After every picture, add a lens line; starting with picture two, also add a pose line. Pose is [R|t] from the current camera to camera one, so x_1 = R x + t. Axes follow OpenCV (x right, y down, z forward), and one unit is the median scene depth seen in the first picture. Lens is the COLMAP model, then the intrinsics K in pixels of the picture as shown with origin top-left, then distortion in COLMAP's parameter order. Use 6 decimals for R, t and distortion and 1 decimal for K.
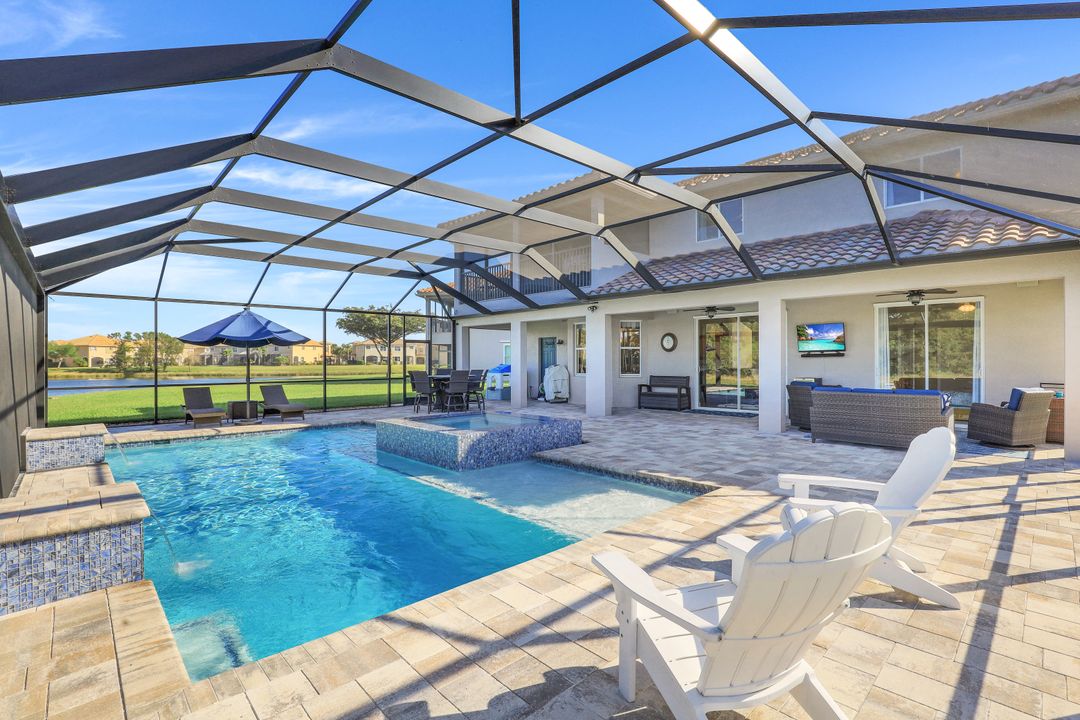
lens RADIAL K [[498.7, 0, 550.9], [0, 498.7, 357.5], [0, 0, 1]] dist [-0.027513, 0.000638]
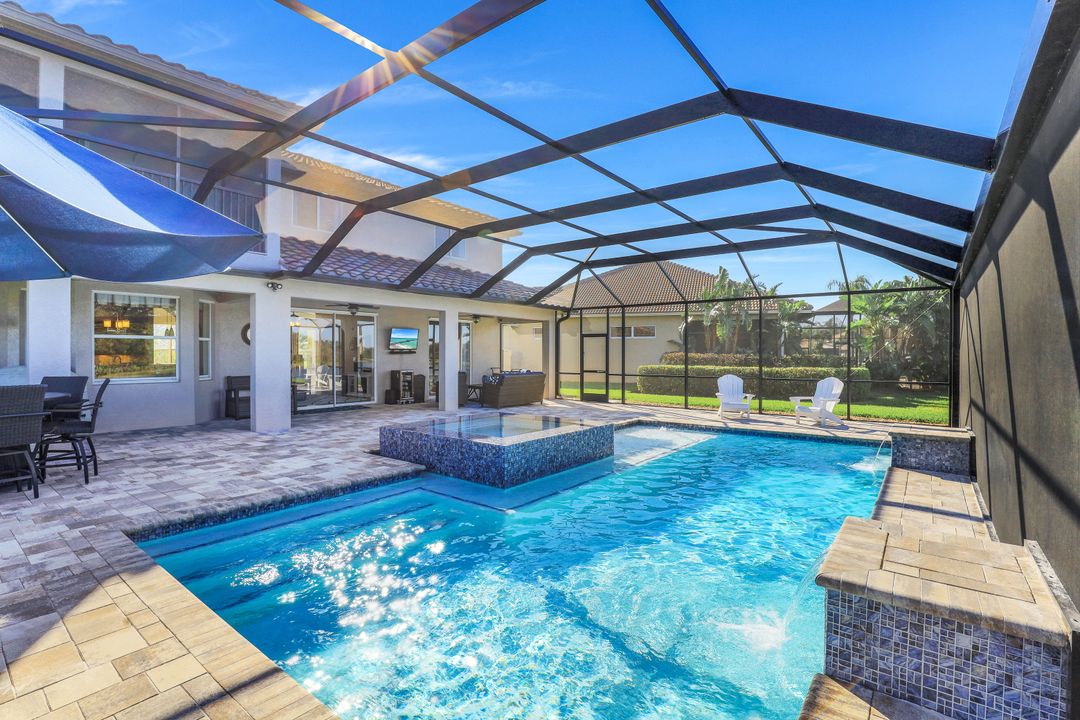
lens RADIAL K [[498.7, 0, 550.9], [0, 498.7, 357.5], [0, 0, 1]] dist [-0.027513, 0.000638]
pose [[-0.154569, -0.009225, 0.987939, -0.740947], [0.000424, 0.999956, 0.009403, -0.002132], [-0.987982, 0.001872, -0.154558, 0.758335]]
